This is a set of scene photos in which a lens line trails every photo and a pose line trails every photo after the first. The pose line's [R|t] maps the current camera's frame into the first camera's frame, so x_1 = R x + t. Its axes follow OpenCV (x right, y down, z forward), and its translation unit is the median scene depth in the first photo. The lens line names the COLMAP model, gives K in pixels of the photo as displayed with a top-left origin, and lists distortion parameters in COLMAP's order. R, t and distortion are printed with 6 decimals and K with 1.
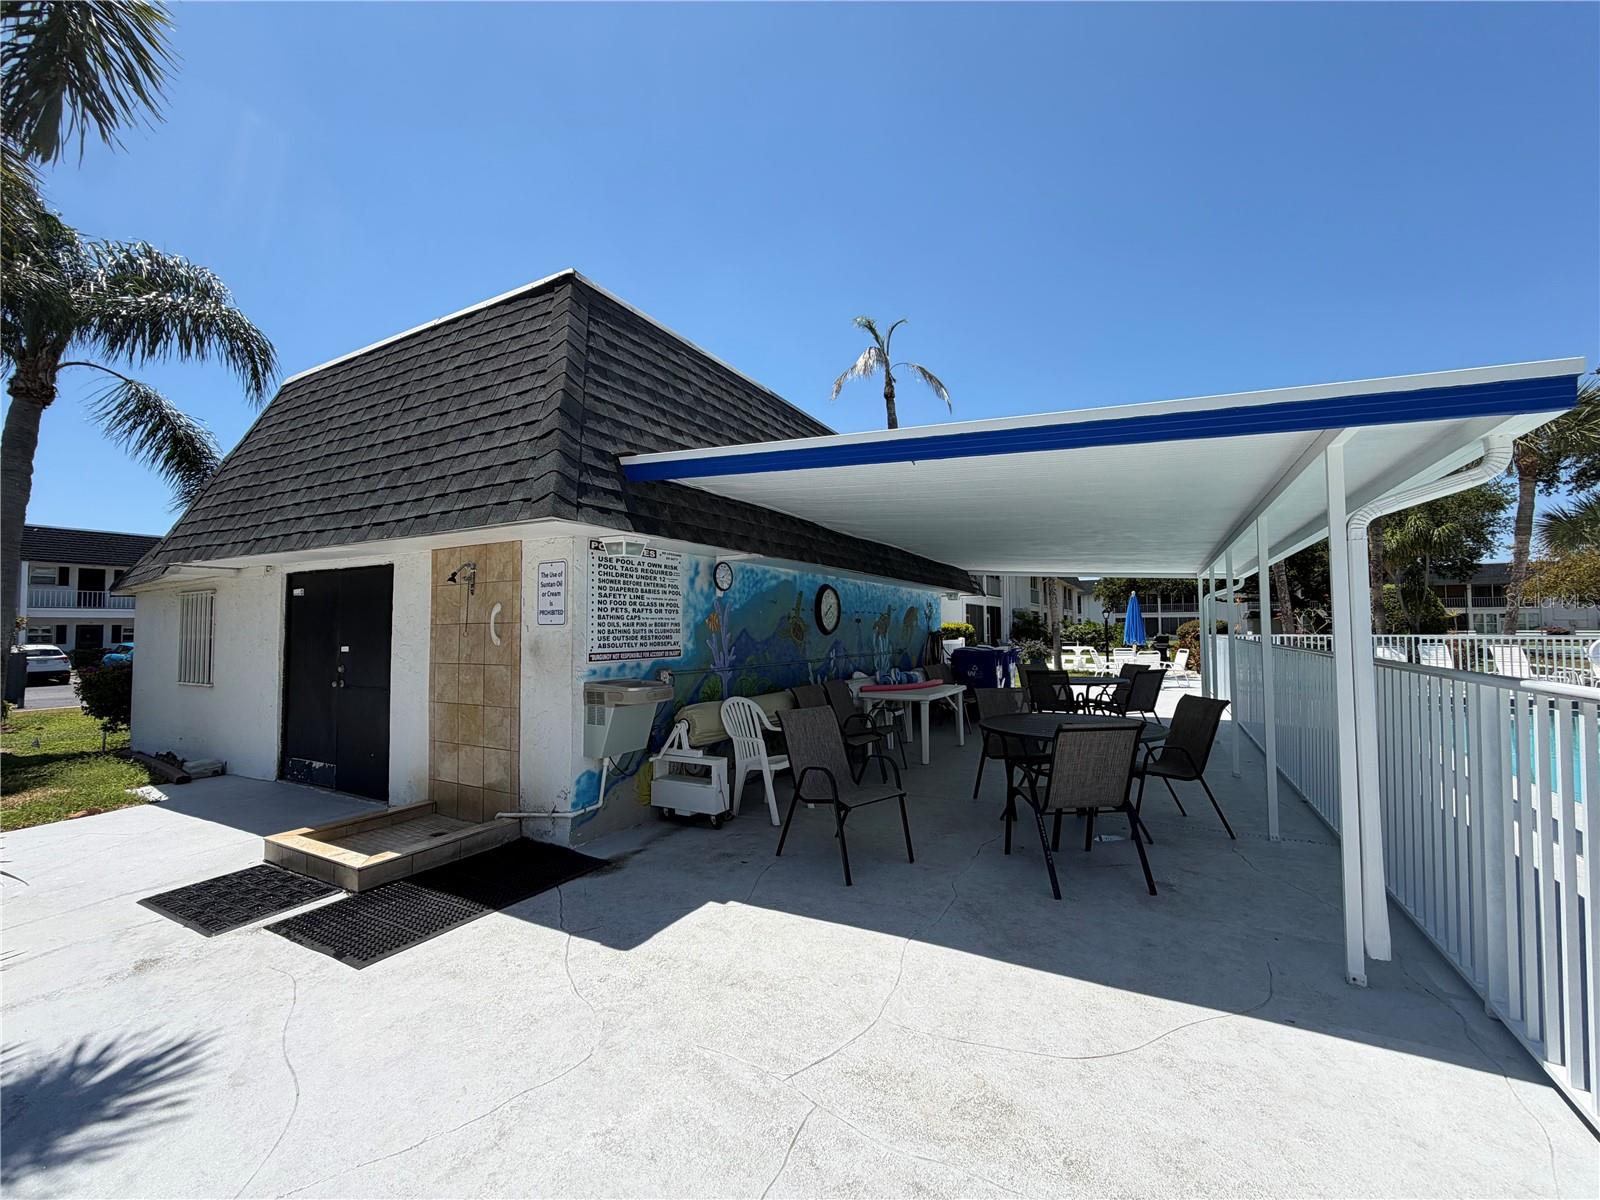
lens RADIAL K [[643.1, 0, 800.0], [0, 643.1, 600.0], [0, 0, 1]] dist [0.001359, -0.000051]
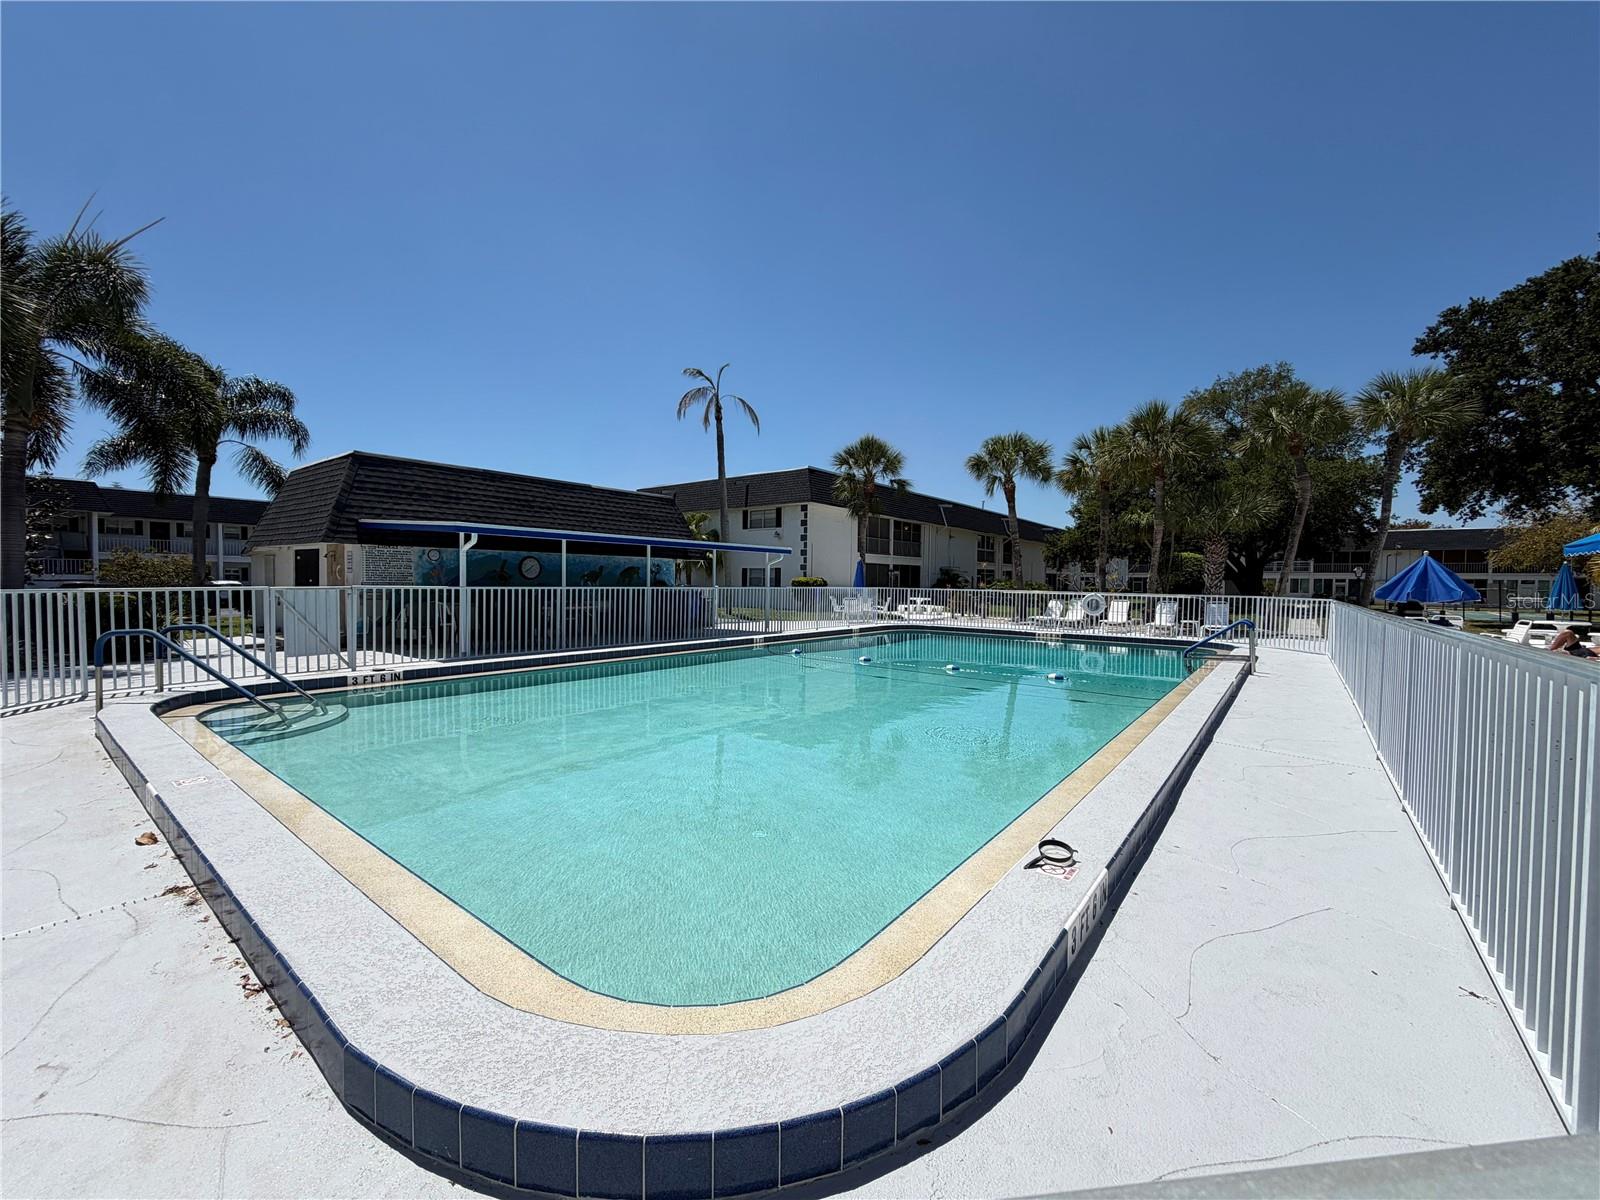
lens RADIAL K [[647.8, 0, 800.0], [0, 647.8, 600.0], [0, 0, 1]] dist [0.002278, -0.000127]
pose [[0.987348, 0.024678, -0.156633, 1.011093], [-0.013279, 0.997214, 0.073407, -0.039130], [0.158008, -0.070398, 0.984925, -0.774488]]
